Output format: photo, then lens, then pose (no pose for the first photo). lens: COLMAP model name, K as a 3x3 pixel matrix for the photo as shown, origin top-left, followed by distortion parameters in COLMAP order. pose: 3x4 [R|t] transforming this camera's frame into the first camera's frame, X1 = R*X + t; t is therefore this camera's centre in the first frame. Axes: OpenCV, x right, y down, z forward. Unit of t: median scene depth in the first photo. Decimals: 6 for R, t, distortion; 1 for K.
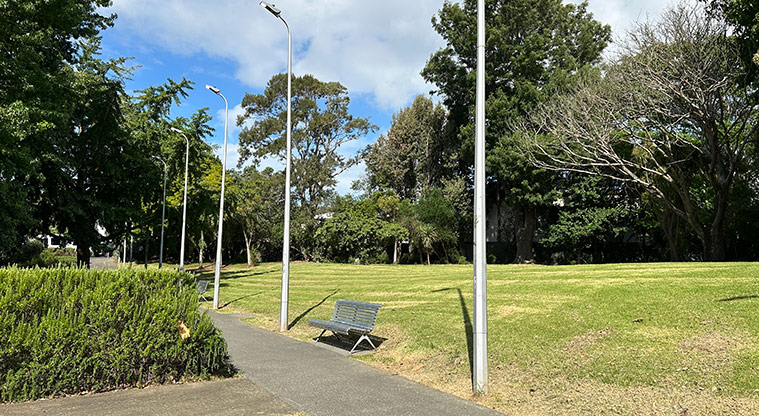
lens RADIAL K [[563.0, 0, 390.3], [0, 563.0, 231.6], [0, 0, 1]] dist [-0.001633, -0.008446]
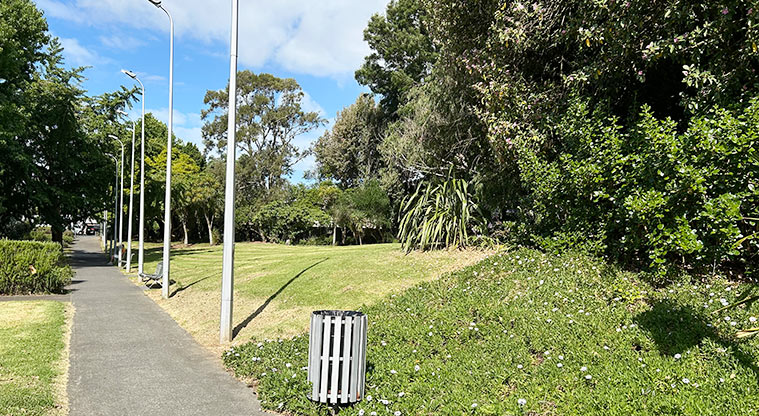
lens RADIAL K [[579.1, 0, 395.3], [0, 579.1, 275.4], [0, 0, 1]] dist [-0.003150, 0.005057]
pose [[0.999472, 0.017043, -0.027664, 0.161186], [-0.014029, 0.994298, 0.105712, -0.008132], [0.029308, -0.105268, 0.994012, -0.171804]]
